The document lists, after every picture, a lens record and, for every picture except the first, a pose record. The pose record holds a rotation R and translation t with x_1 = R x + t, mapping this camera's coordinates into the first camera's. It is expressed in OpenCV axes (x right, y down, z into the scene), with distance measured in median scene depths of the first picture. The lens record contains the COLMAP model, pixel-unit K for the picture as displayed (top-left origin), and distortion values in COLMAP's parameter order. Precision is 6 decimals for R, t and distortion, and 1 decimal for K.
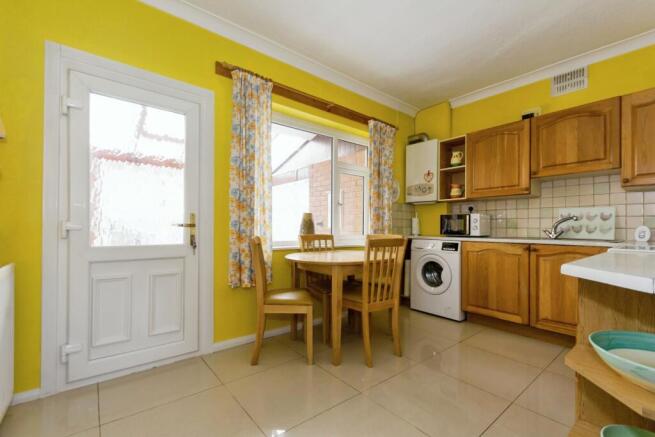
lens RADIAL K [[285.5, 0, 327.7], [0, 285.5, 226.6], [0, 0, 1]] dist [0.000991, 0.000176]
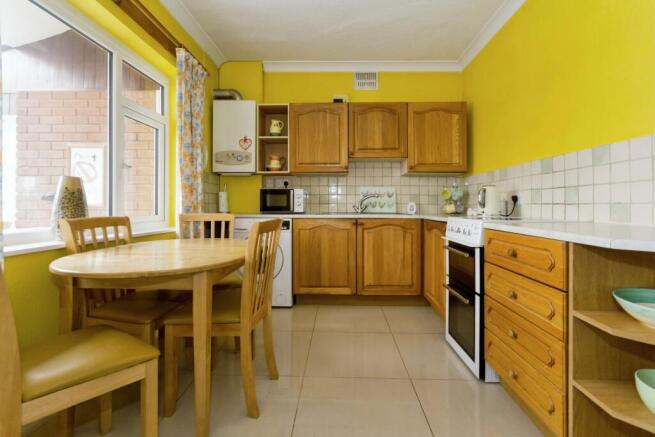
lens RADIAL K [[297.9, 0, 329.3], [0, 297.9, 200.7], [0, 0, 1]] dist [-0.002545, -0.000179]
pose [[0.652667, 0.003867, 0.757635, -0.175576], [0.000793, 0.999983, -0.005787, -0.000100], [-0.757645, 0.004378, 0.652653, 0.287368]]
